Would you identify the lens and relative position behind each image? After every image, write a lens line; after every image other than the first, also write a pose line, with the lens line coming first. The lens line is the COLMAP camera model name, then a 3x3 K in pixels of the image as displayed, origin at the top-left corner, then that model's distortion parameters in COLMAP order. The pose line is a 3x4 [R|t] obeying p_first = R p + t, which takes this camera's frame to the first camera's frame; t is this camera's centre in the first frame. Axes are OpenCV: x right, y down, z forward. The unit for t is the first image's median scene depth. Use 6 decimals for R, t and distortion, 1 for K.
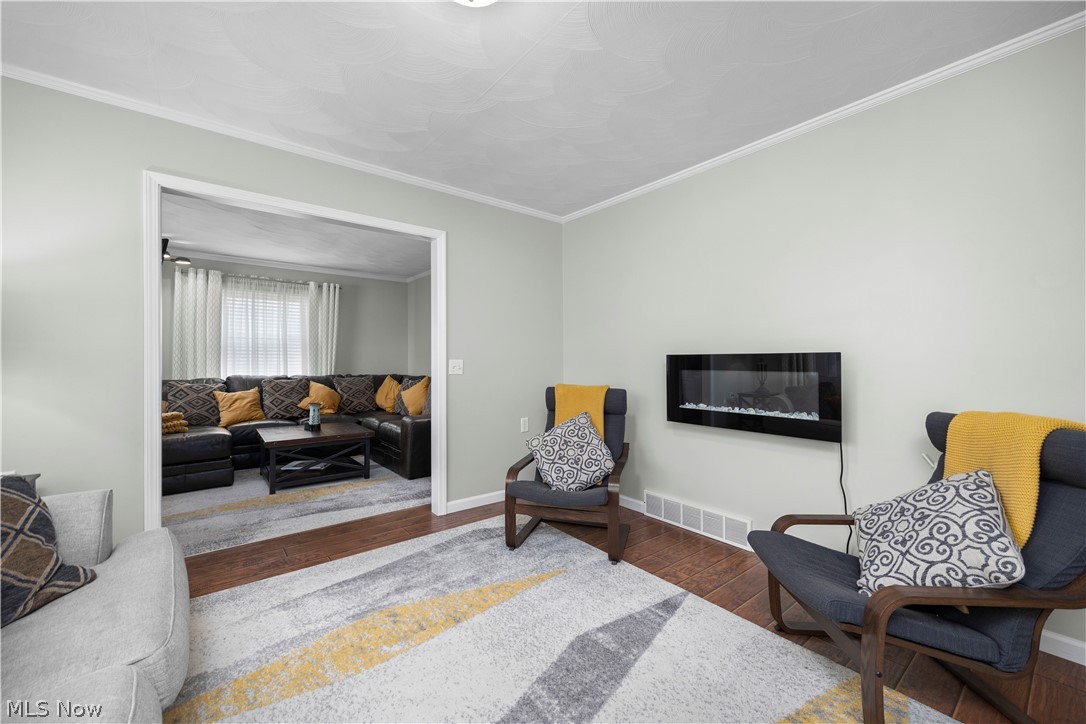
lens RADIAL K [[427.0, 0, 543.0], [0, 427.0, 362.0], [0, 0, 1]] dist [-0.001419, -0.000232]
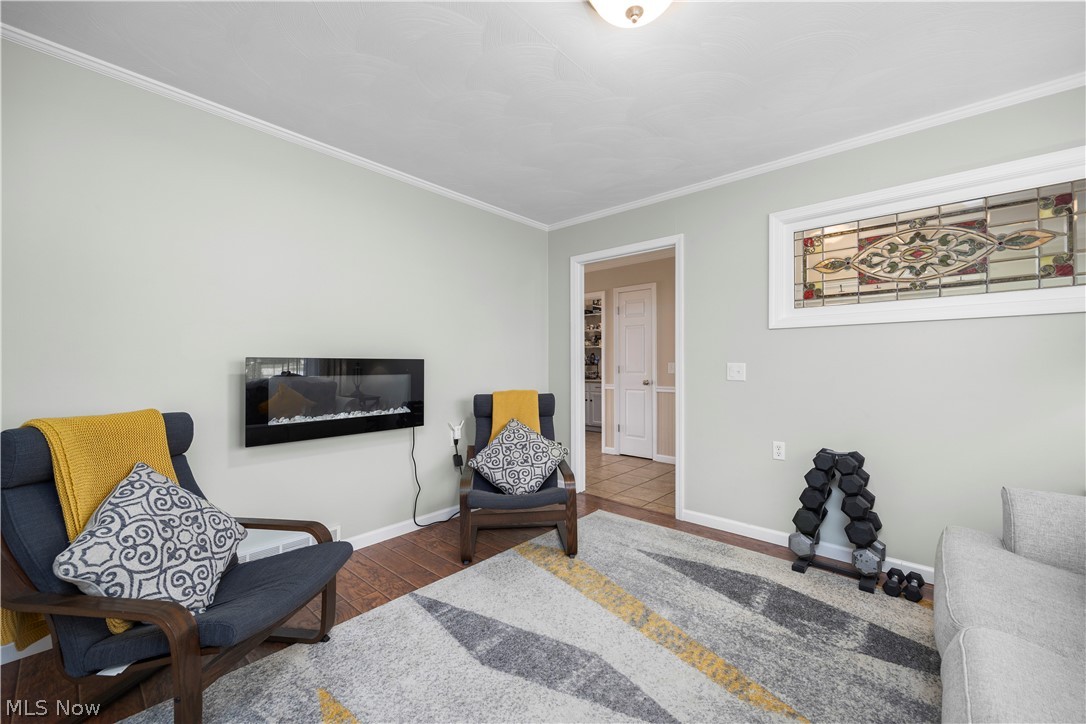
lens RADIAL K [[427.0, 0, 543.0], [0, 427.0, 362.0], [0, 0, 1]] dist [-0.001419, -0.000232]
pose [[-0.169890, 0.006786, 0.985440, -0.659578], [0.002812, 0.999976, -0.006401, -0.003446], [-0.985459, 0.001684, -0.169905, 0.790947]]
